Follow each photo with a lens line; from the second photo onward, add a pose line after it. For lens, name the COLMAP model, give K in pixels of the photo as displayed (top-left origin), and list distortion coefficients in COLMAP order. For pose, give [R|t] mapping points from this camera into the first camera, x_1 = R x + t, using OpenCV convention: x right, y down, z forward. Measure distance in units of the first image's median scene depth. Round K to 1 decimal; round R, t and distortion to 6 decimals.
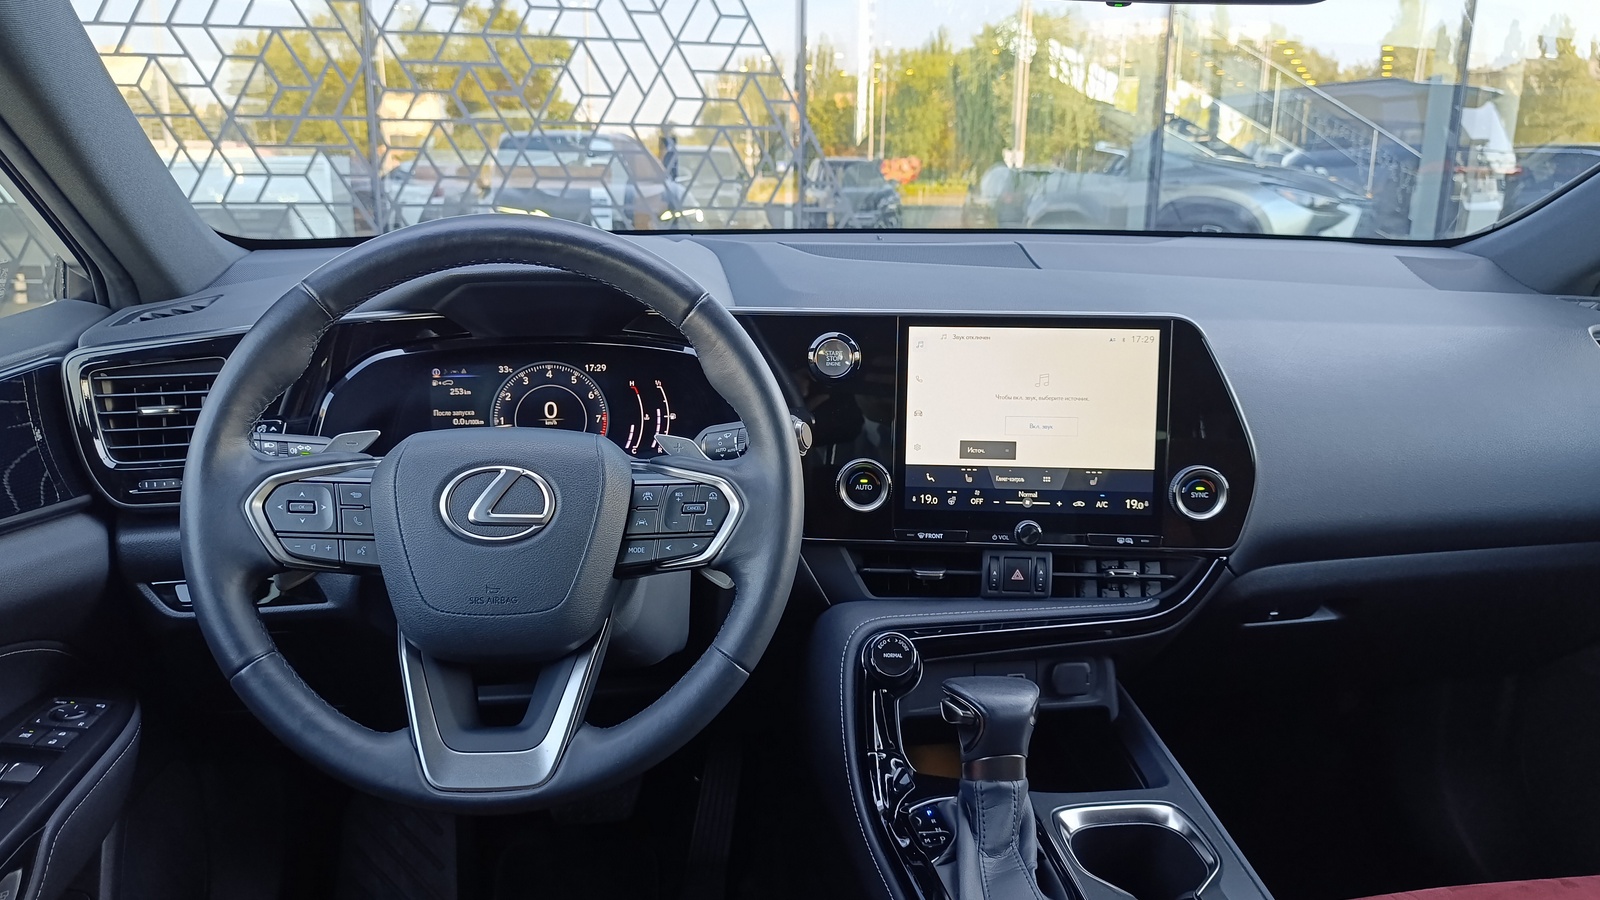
lens RADIAL K [[1160.7, 0, 800.0], [0, 1160.7, 450.0], [0, 0, 1]] dist [0.127613, -0.302028]
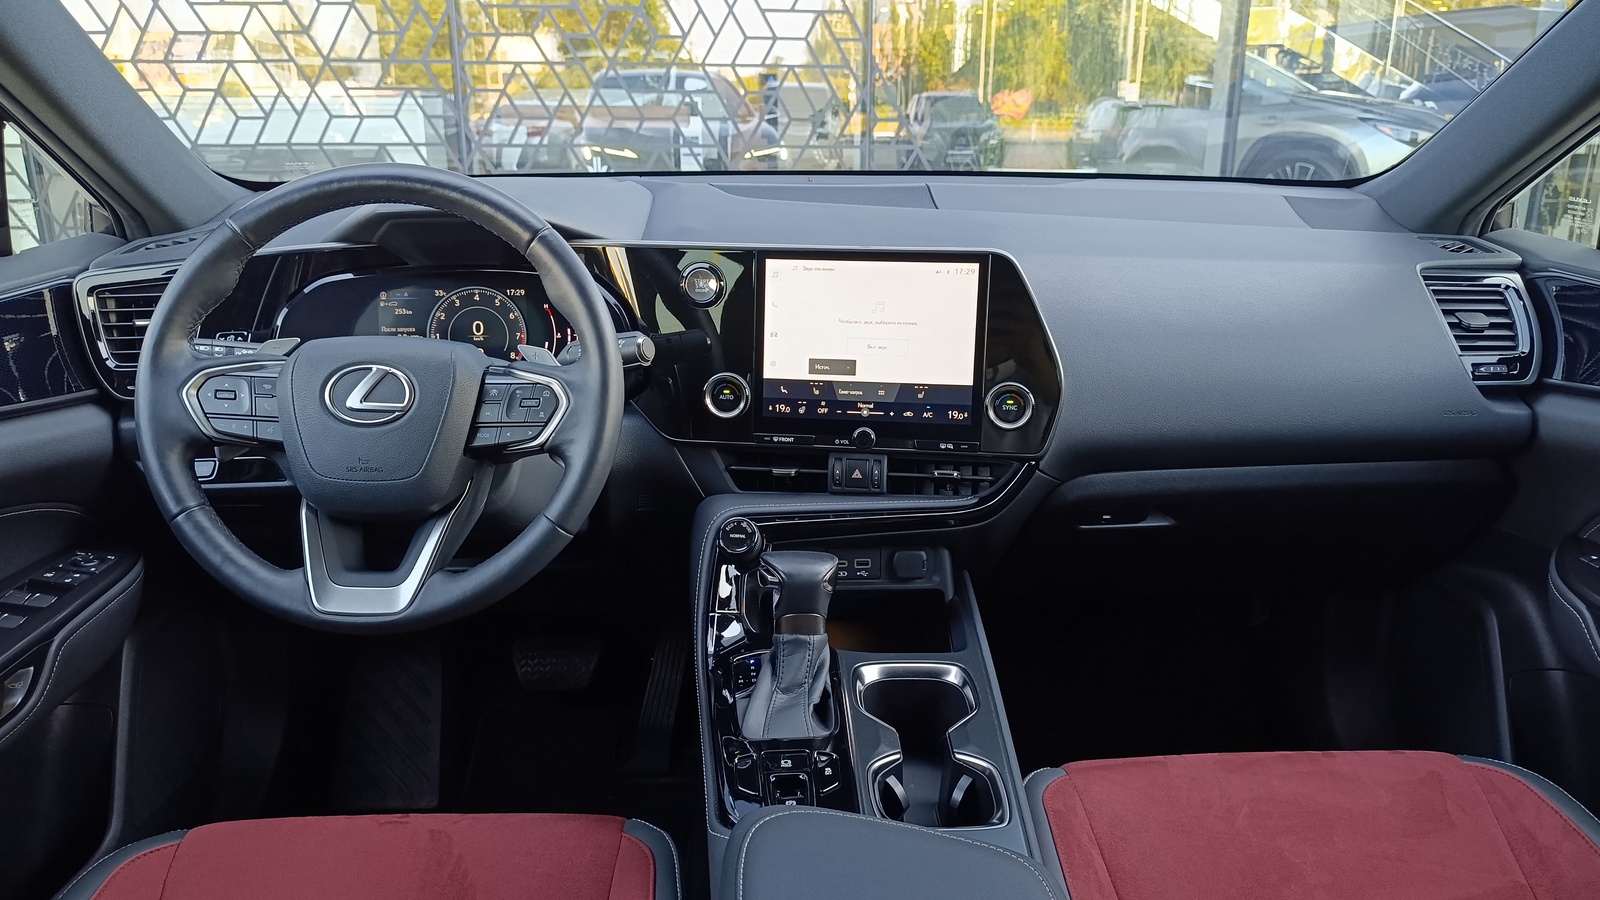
lens RADIAL K [[1160.7, 0, 800.0], [0, 1160.7, 450.0], [0, 0, 1]] dist [0.127613, -0.302028]
pose [[0.995305, 0.021778, -0.094302, 0.241386], [-0.016857, 0.998470, 0.052672, 0.022581], [0.095305, -0.050836, 0.994149, -0.166729]]
